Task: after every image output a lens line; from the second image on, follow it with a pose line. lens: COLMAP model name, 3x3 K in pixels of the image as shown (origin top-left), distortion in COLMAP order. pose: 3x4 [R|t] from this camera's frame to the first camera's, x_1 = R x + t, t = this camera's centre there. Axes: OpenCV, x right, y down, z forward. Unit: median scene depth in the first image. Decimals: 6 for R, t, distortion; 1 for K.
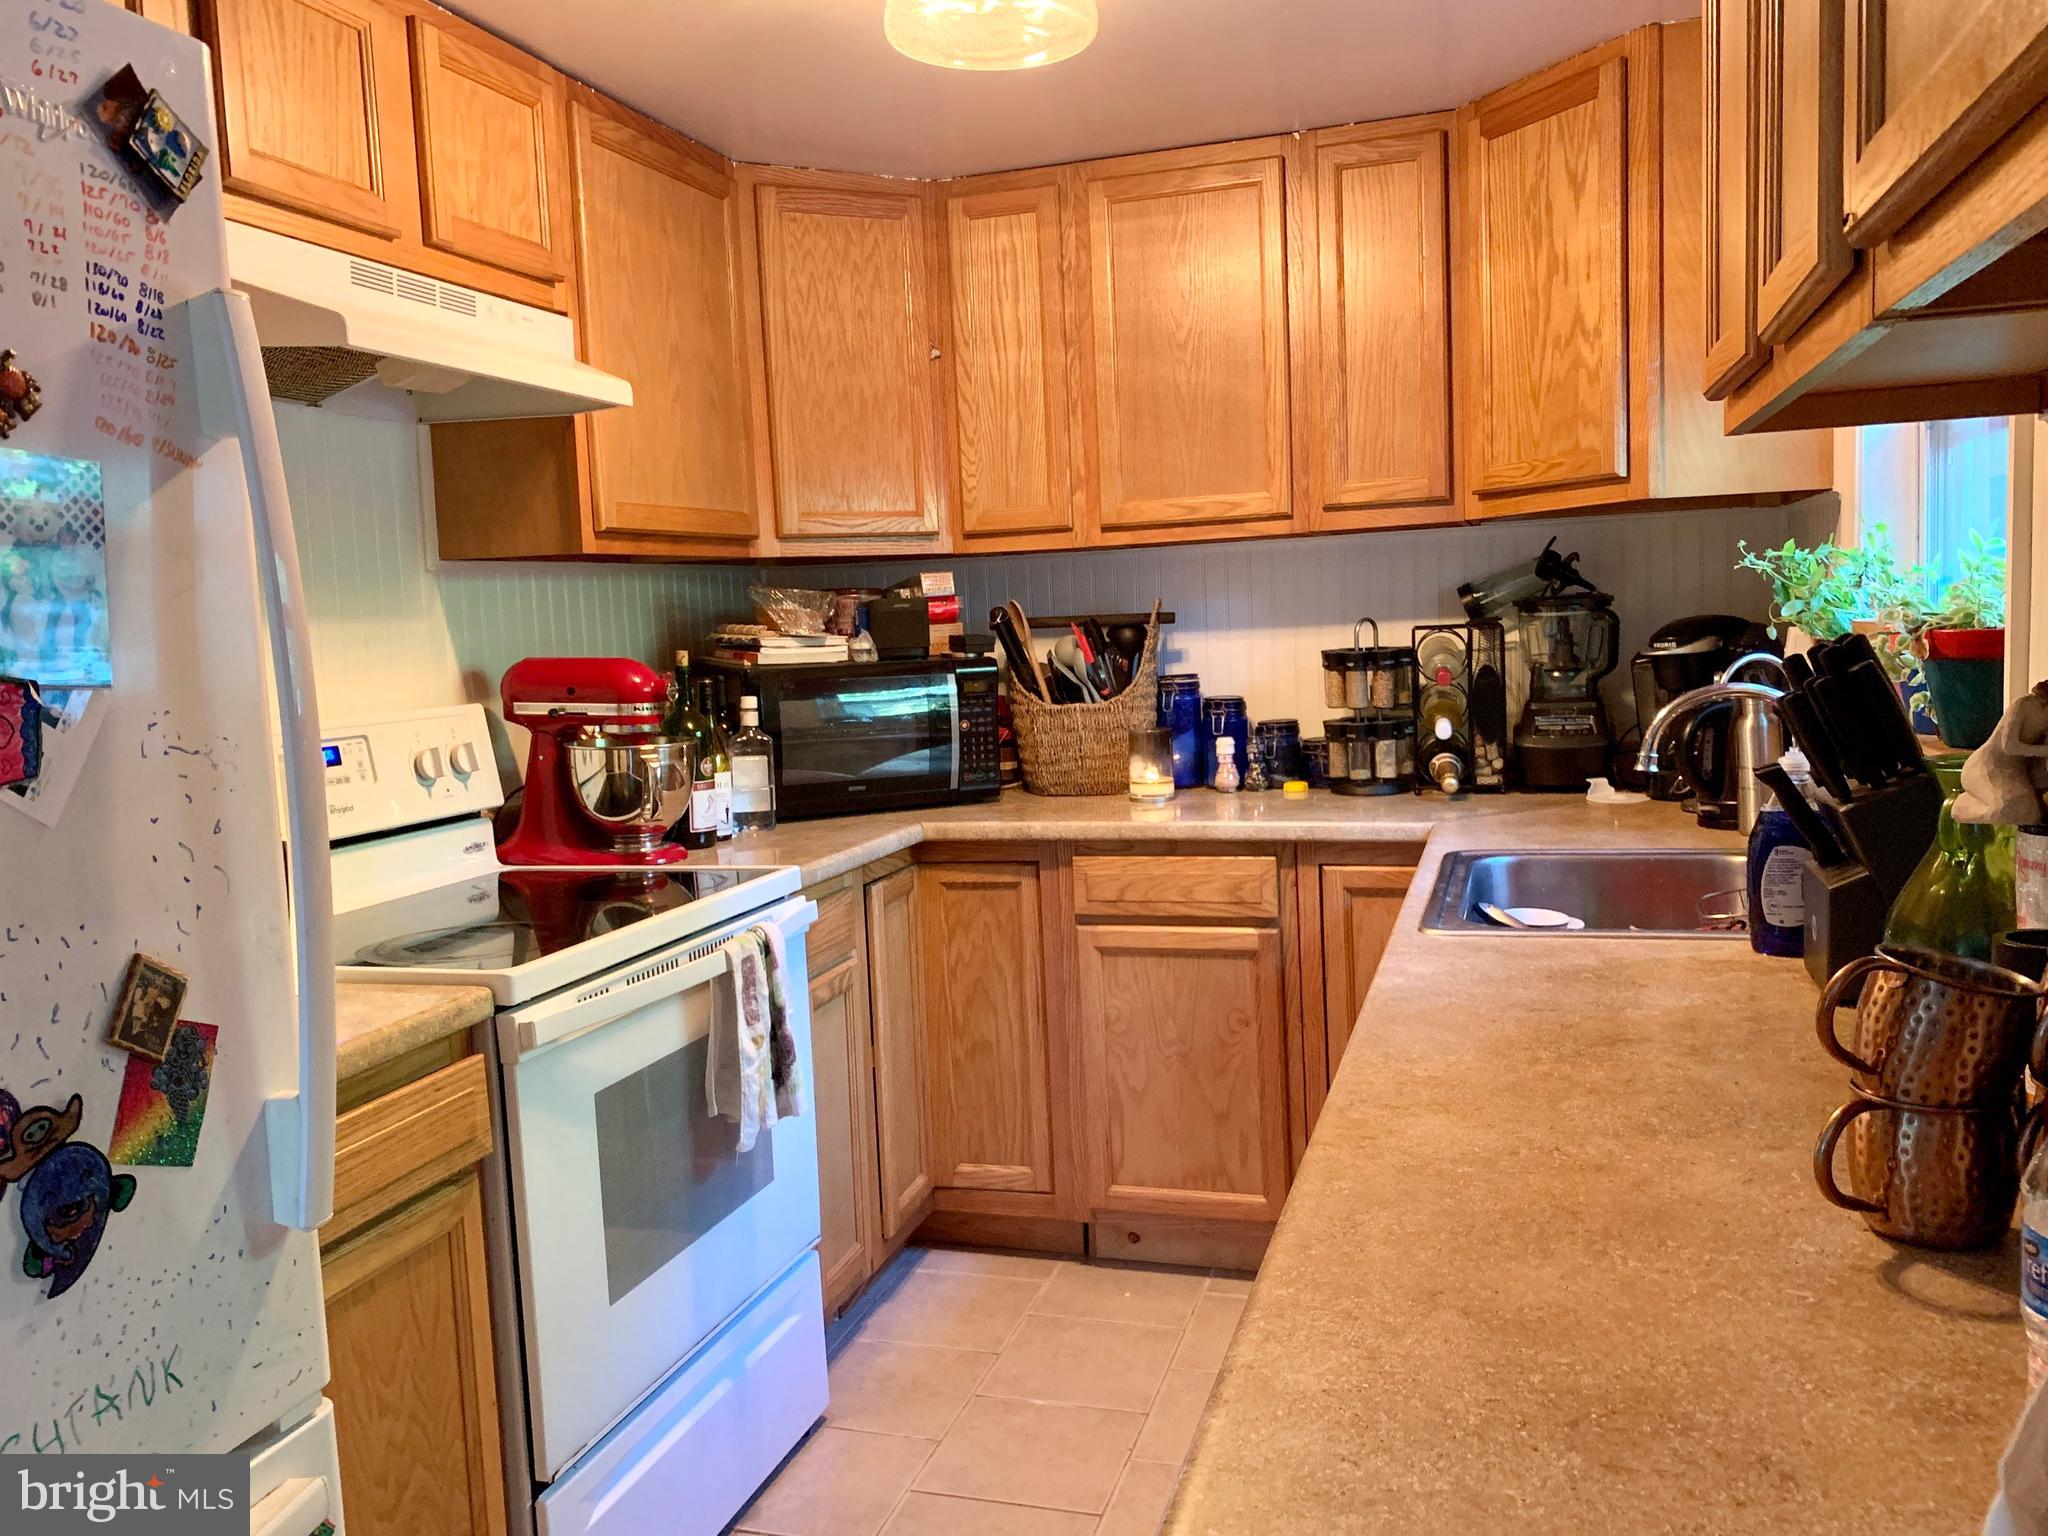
lens RADIAL K [[1539.8, 0, 1024.0], [0, 1539.8, 768.0], [0, 0, 1]] dist [0.106681, -0.293828]
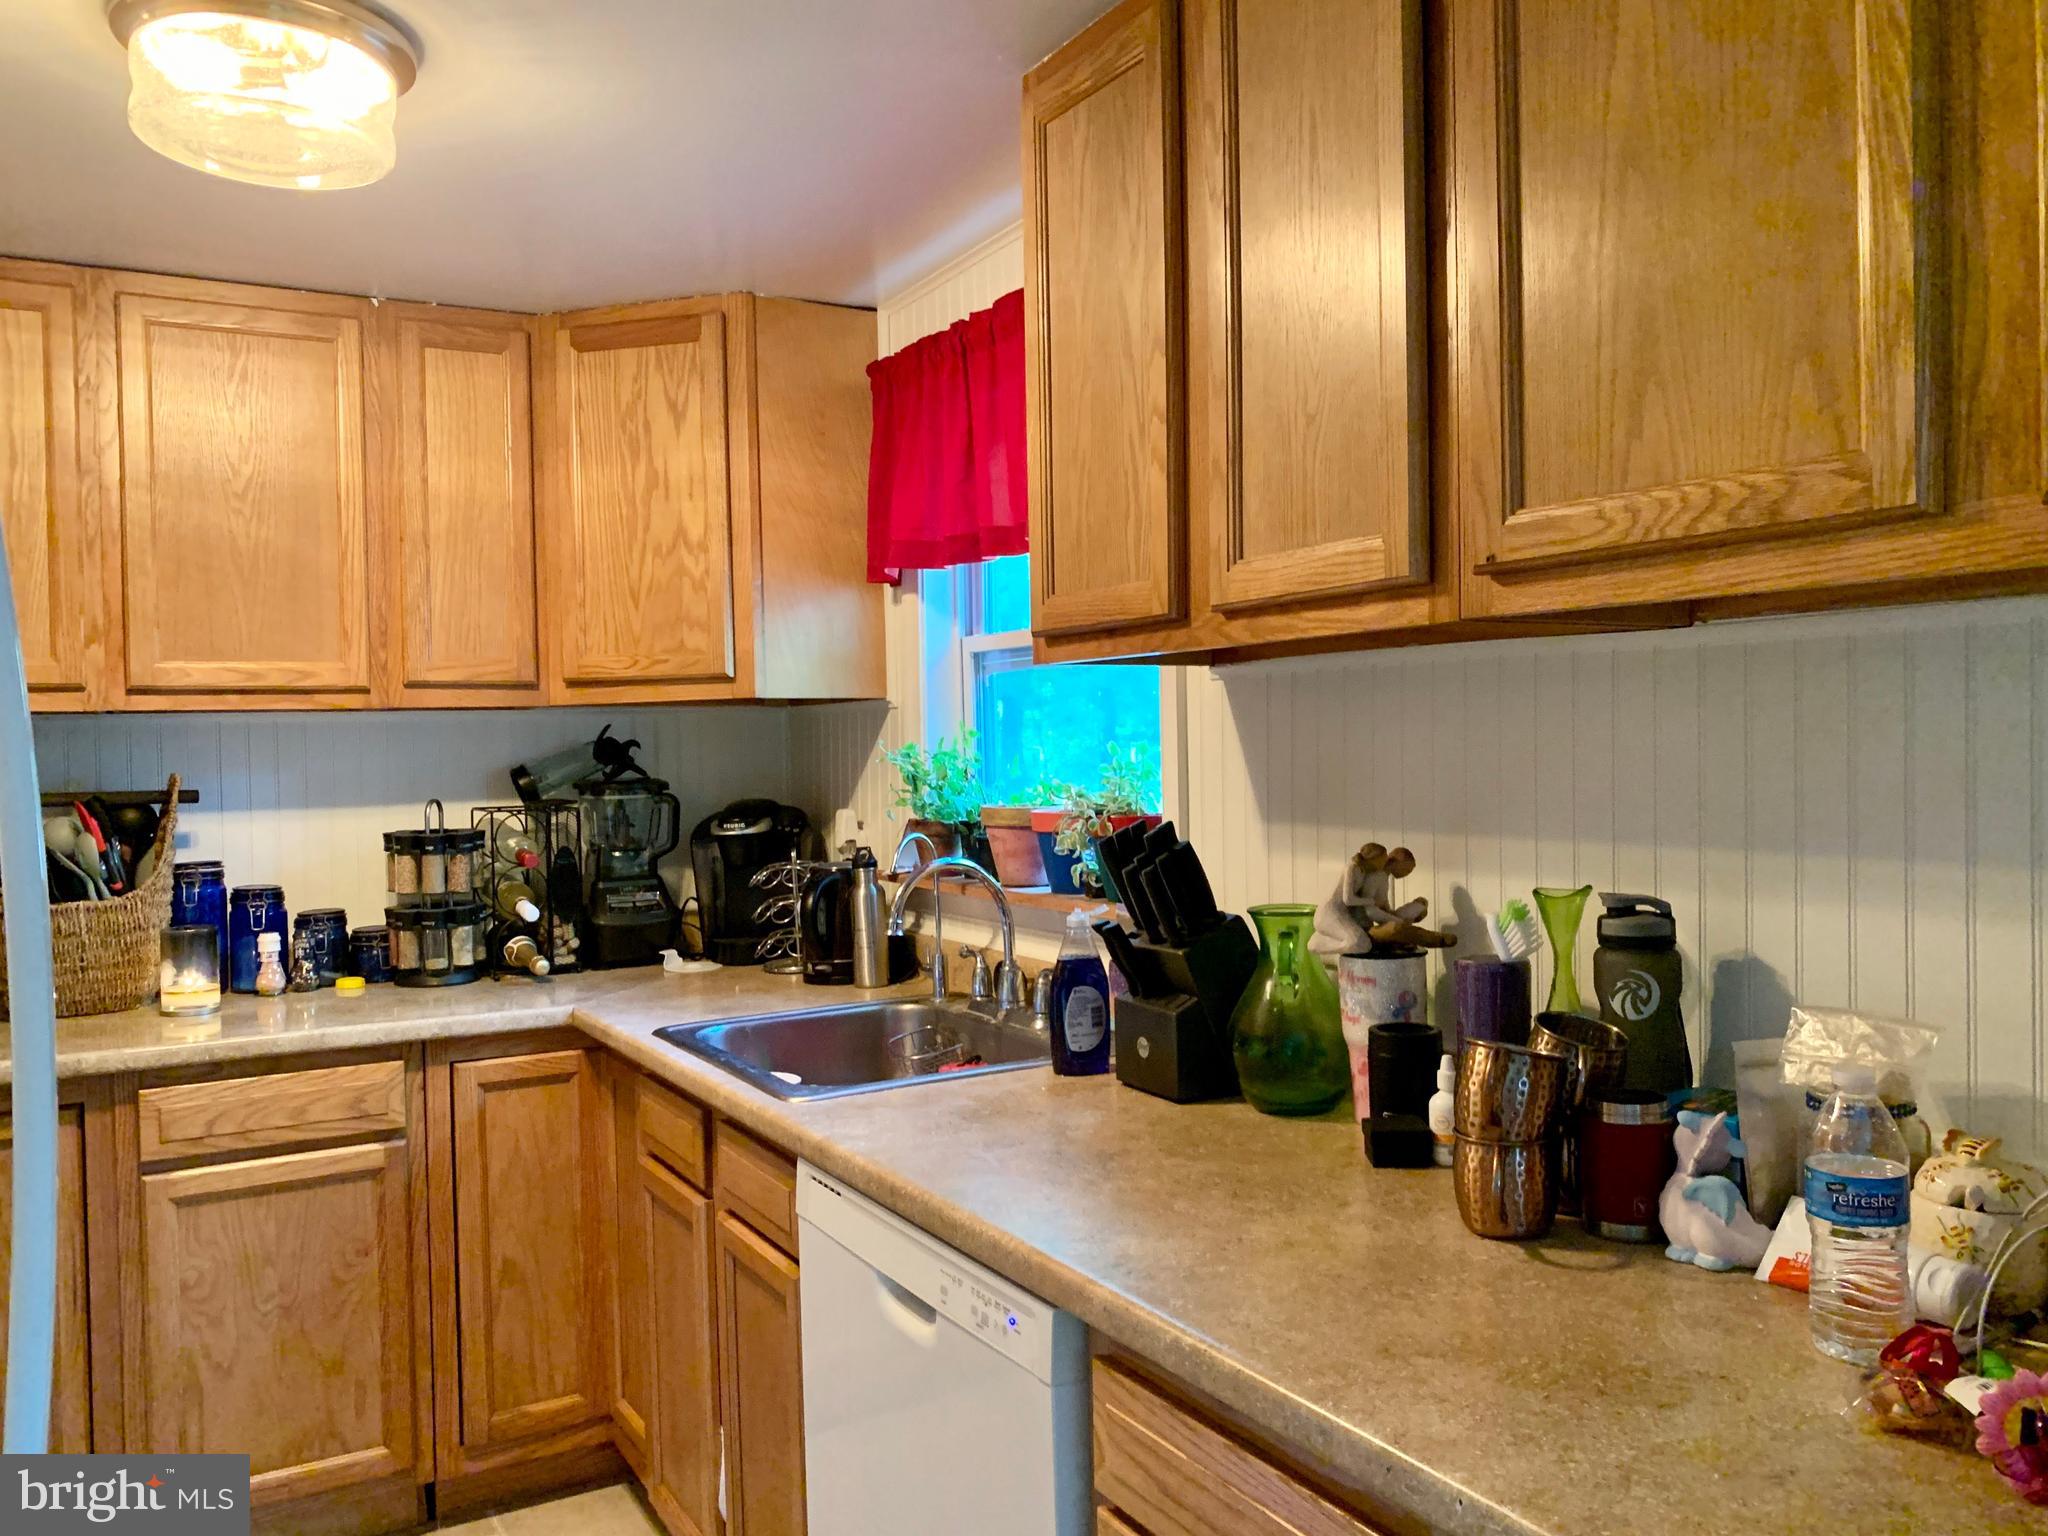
lens RADIAL K [[1537.5, 0, 1024.0], [0, 1537.5, 768.0], [0, 0, 1]] dist [0.007524, -0.053236]
pose [[0.666453, 0.019688, 0.745287, -0.259574], [0.063954, 0.994457, -0.083459, -0.014180], [-0.742799, 0.103286, 0.661500, 0.102516]]
